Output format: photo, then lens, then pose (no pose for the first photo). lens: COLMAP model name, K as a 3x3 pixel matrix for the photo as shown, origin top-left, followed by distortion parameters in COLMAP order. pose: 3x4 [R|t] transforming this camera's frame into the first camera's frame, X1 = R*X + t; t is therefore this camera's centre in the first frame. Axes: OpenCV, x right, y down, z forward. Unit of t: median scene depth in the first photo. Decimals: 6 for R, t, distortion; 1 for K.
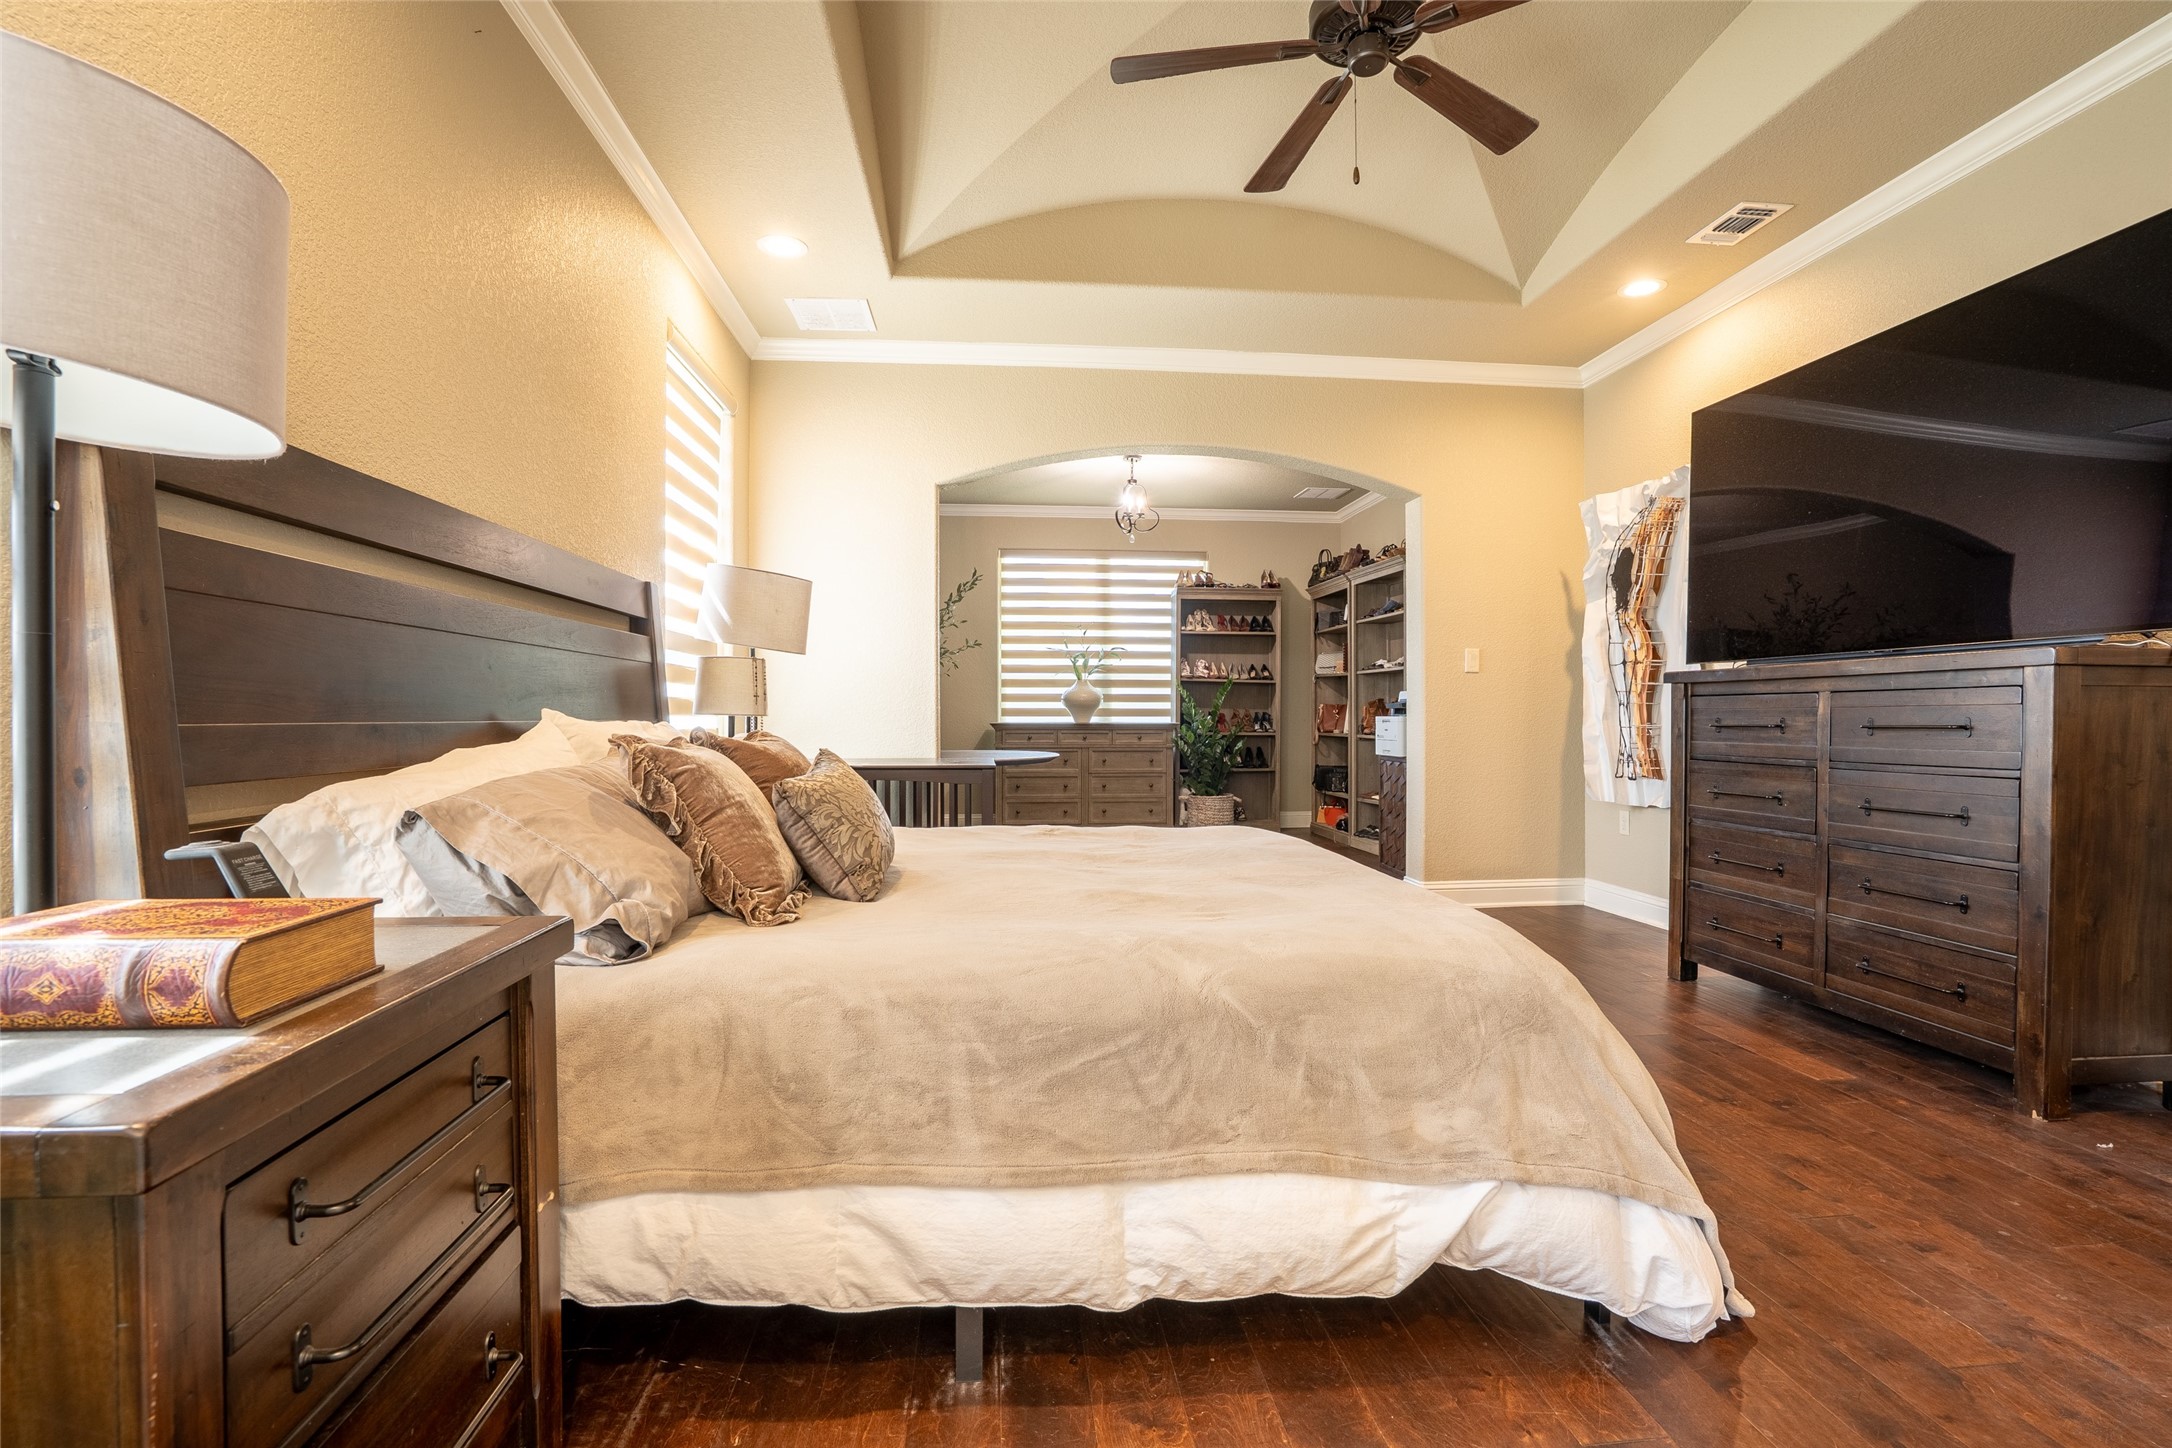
lens RADIAL K [[1014.7, 0, 1092.0], [0, 1014.7, 710.6], [0, 0, 1]] dist [-0.030569, 0.004529]
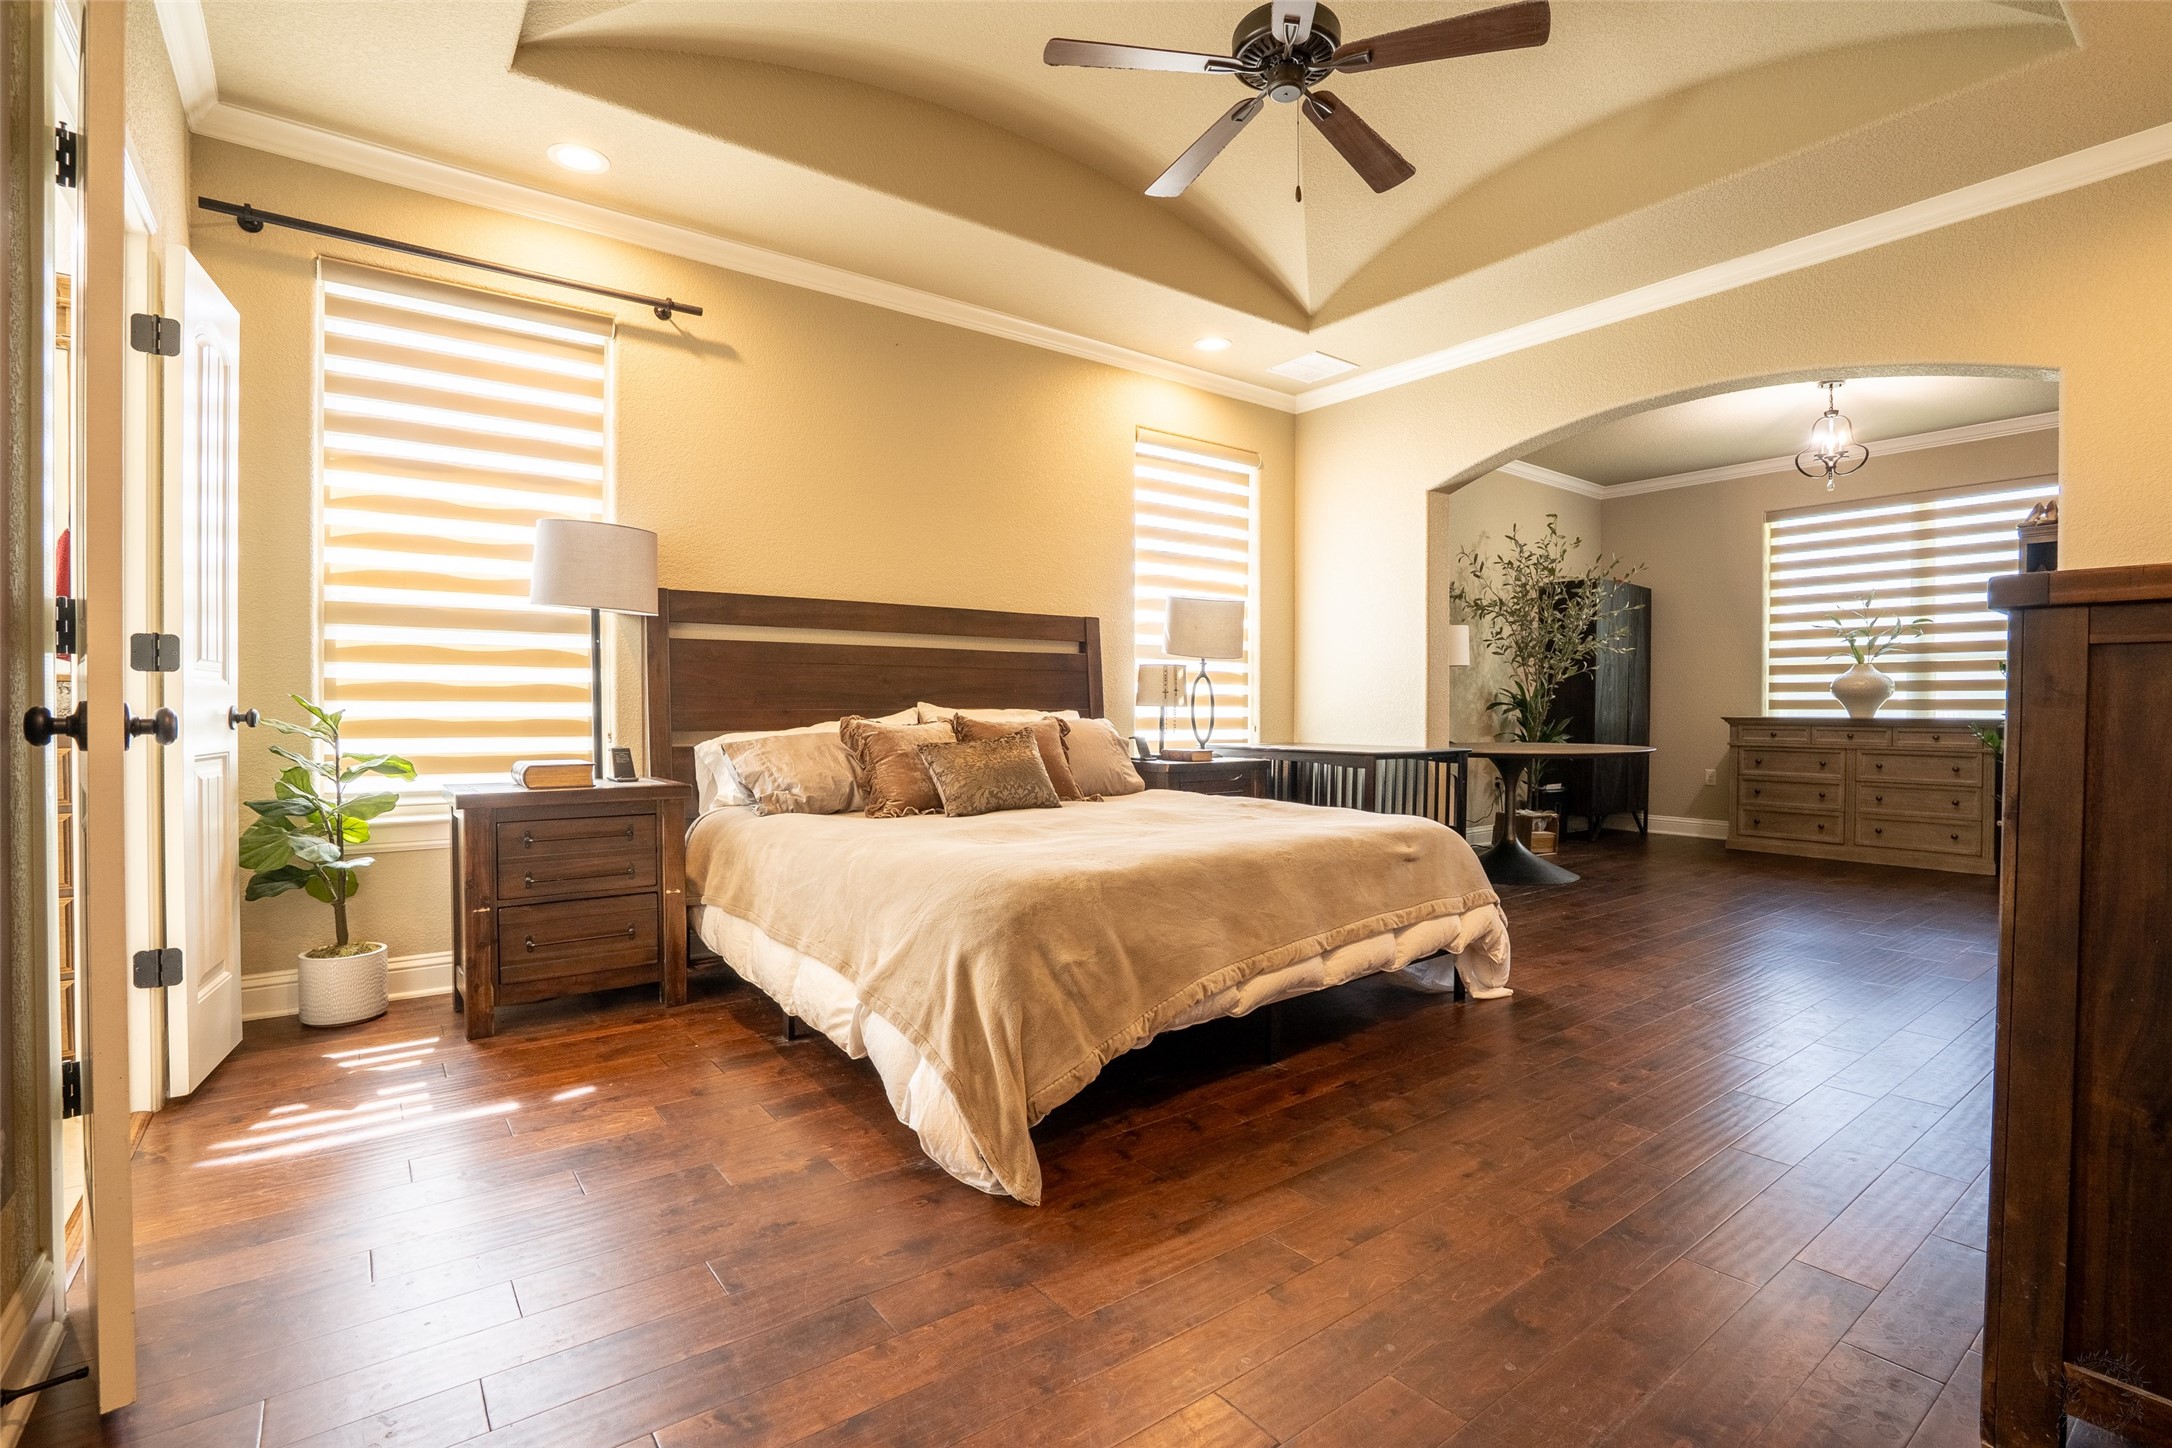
lens RADIAL K [[1014.7, 0, 1101.9], [0, 1014.7, 725.8], [0, 0, 1]] dist [-0.030569, 0.004529]
pose [[0.534729, 0.017075, -0.844851, 0.338407], [0.001675, 0.999772, 0.021266, 0.000685], [0.845022, -0.012786, 0.534579, 0.082716]]
